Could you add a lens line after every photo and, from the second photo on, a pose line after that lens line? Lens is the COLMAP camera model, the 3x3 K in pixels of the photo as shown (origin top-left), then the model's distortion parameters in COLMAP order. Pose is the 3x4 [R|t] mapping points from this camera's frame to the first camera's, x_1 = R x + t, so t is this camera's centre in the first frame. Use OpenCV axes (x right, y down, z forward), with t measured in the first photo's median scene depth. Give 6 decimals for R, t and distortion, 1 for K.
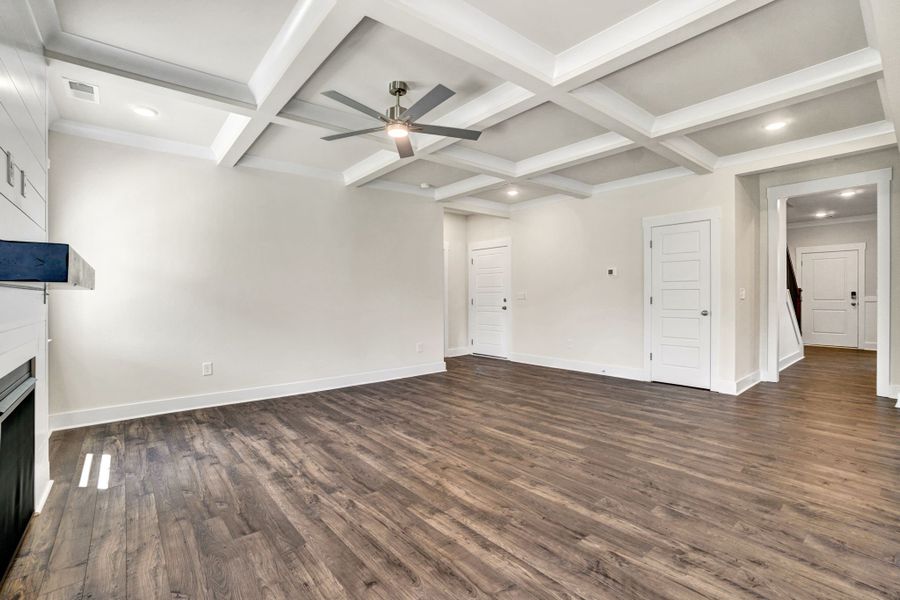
lens RADIAL K [[404.9, 0, 449.5], [0, 404.9, 299.7], [0, 0, 1]] dist [-0.021233, 0.001105]
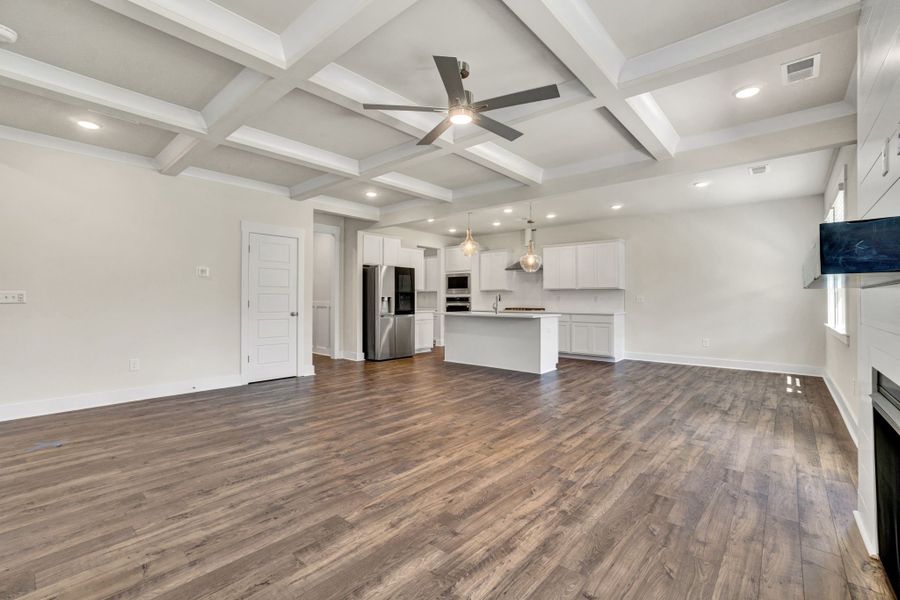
lens RADIAL K [[395.7, 0, 449.6], [0, 395.7, 302.8], [0, 0, 1]] dist [-0.039475, 0.014711]
pose [[-0.160946, 0.007004, 0.986938, -0.960721], [0.000957, 0.999975, -0.006940, 0.009078], [-0.986963, -0.000173, -0.160948, 1.127290]]
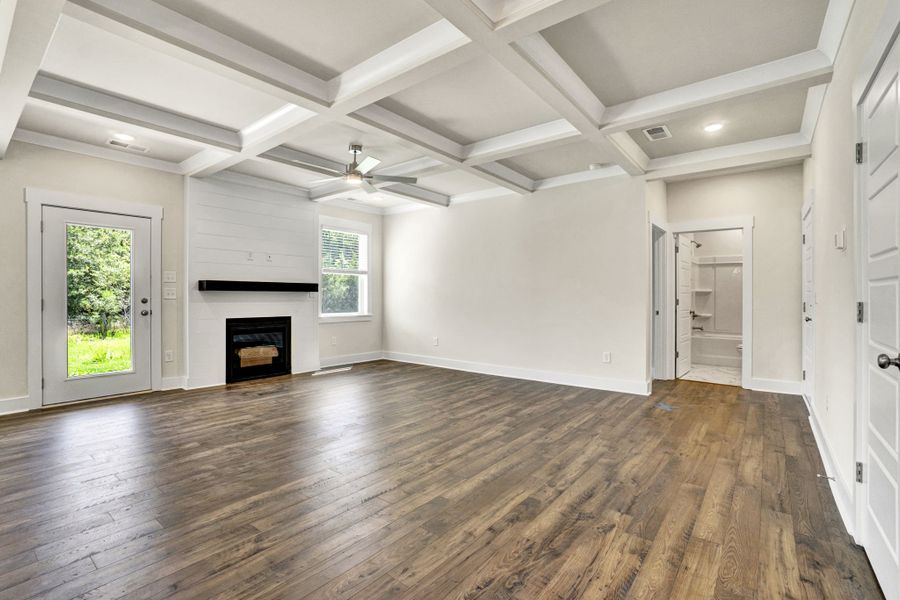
lens RADIAL K [[404.9, 0, 449.5], [0, 404.9, 299.7], [0, 0, 1]] dist [-0.021233, 0.001105]
pose [[0.203417, 0.011170, -0.979028, 1.276971], [-0.006628, 0.999928, 0.010031, -0.004639], [0.979070, 0.004448, 0.203477, 1.002619]]
